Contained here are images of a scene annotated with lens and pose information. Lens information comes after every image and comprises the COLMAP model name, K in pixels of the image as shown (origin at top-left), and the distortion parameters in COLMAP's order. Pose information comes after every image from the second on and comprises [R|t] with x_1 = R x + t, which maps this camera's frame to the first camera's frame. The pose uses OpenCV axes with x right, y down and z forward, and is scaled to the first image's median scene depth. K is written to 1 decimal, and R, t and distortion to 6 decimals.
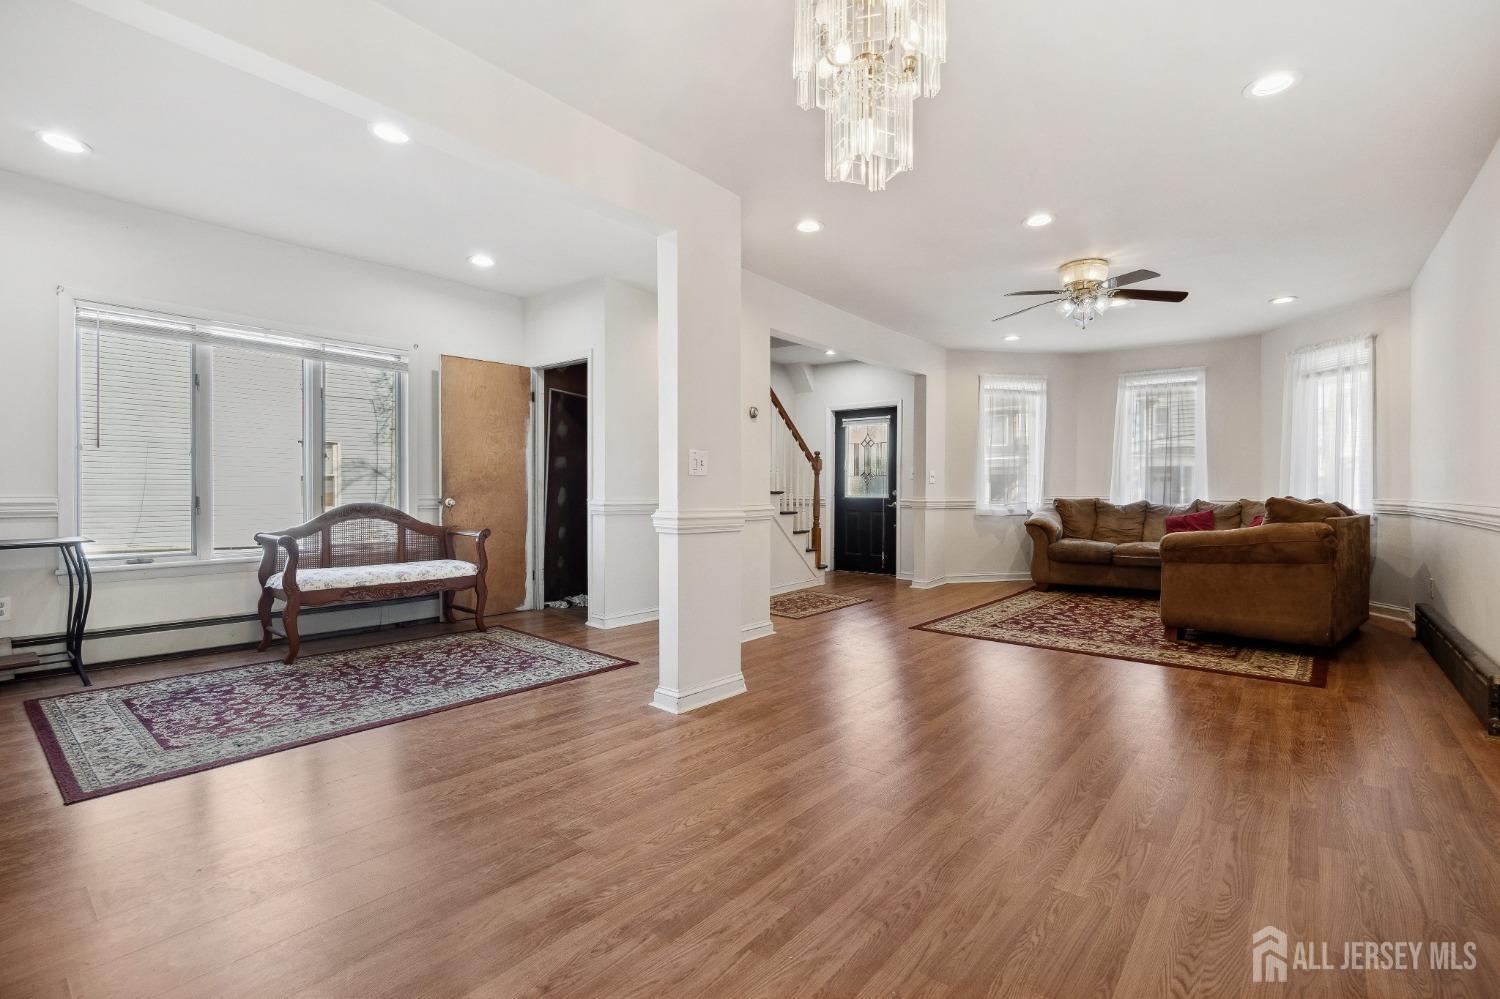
lens RADIAL K [[672.2, 0, 758.6], [0, 672.2, 502.5], [0, 0, 1]] dist [-0.002232, -0.000527]
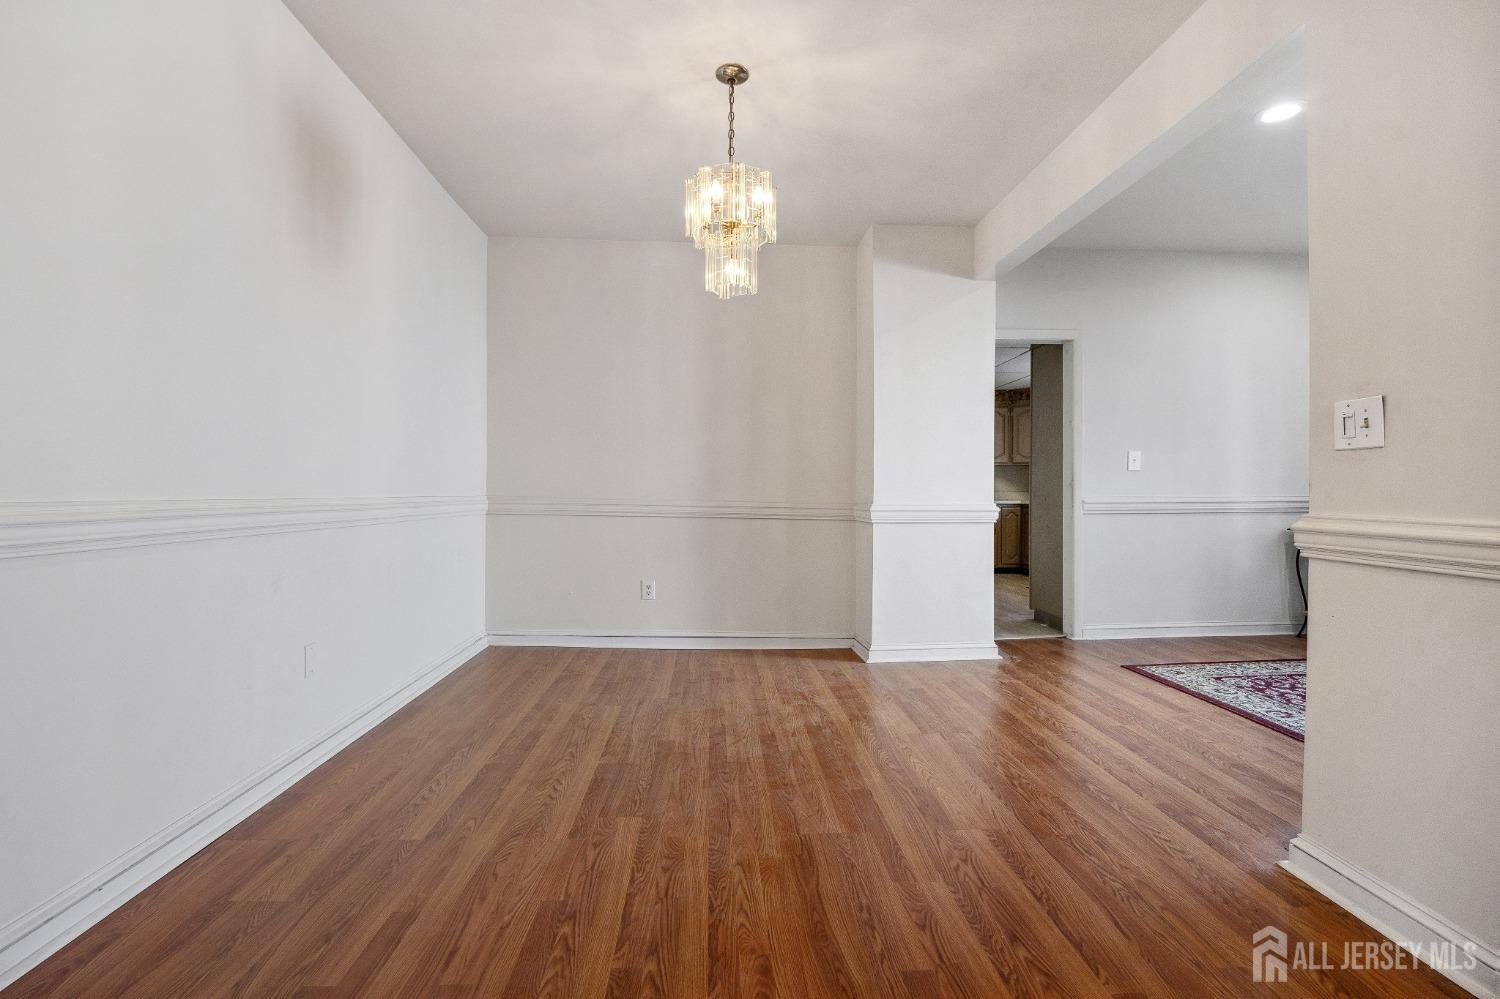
lens RADIAL K [[605.3, 0, 747.8], [0, 605.3, 497.3], [0, 0, 1]] dist [0.000056, -0.000056]
pose [[-0.726884, -0.002316, -0.686757, 0.993269], [-0.015209, 0.999803, 0.012727, -0.009236], [0.686592, 0.019696, -0.726776, 1.807345]]
